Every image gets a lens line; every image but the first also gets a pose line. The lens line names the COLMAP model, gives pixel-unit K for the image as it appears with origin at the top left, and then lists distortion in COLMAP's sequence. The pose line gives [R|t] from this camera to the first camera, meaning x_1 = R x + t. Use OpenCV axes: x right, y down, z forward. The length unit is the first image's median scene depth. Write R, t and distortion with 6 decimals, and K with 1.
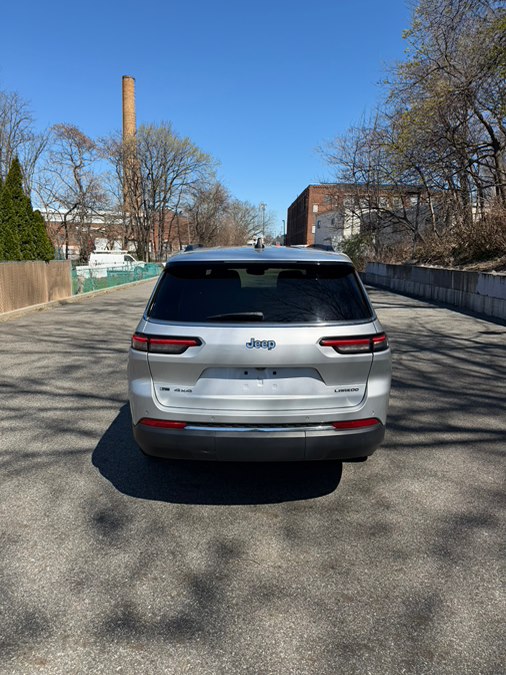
lens RADIAL K [[473.9, 0, 257.3], [0, 473.9, 334.9], [0, 0, 1]] dist [0.055124, -0.073134]
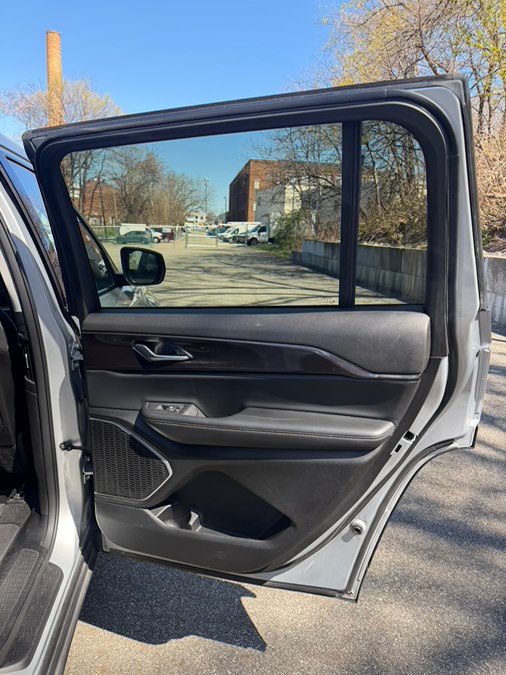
lens RADIAL K [[473.9, 0, 259.3], [0, 473.9, 338.1], [0, 0, 1]] dist [0.055124, -0.073134]
pose [[0.992854, -0.001691, 0.119327, 0.036523], [-0.003954, 0.998885, 0.047051, -0.011450], [-0.119273, -0.047187, 0.991740, 0.110084]]
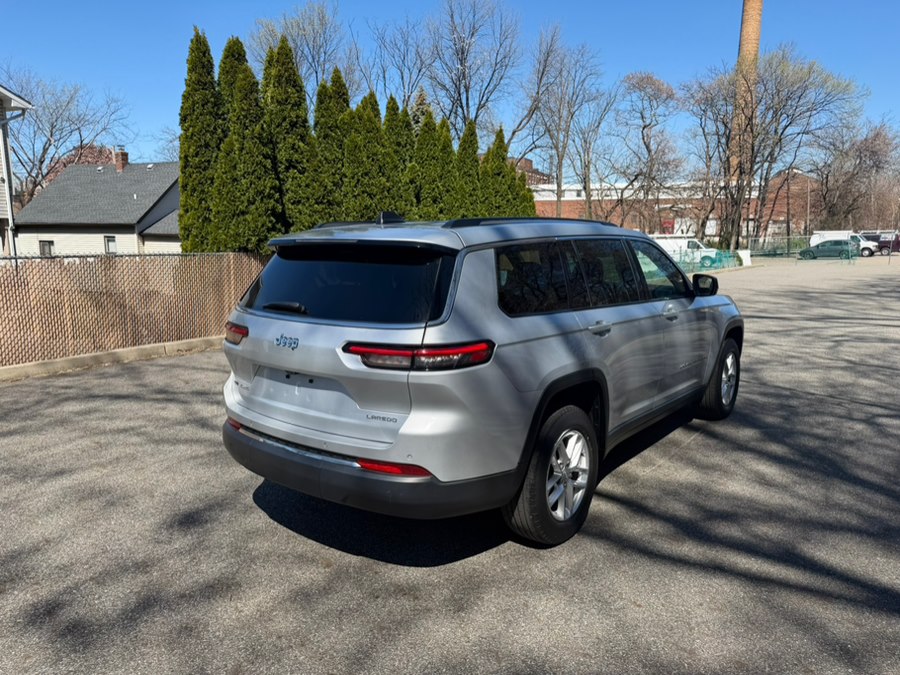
lens RADIAL K [[631.8, 0, 447.9], [0, 631.8, 340.1], [0, 0, 1]] dist [0.055124, -0.073134]
pose [[0.774415, 0.092922, -0.625817, 0.075747], [-0.100370, 0.994673, 0.023488, -0.003082], [0.624666, 0.044624, 0.779616, 0.027490]]
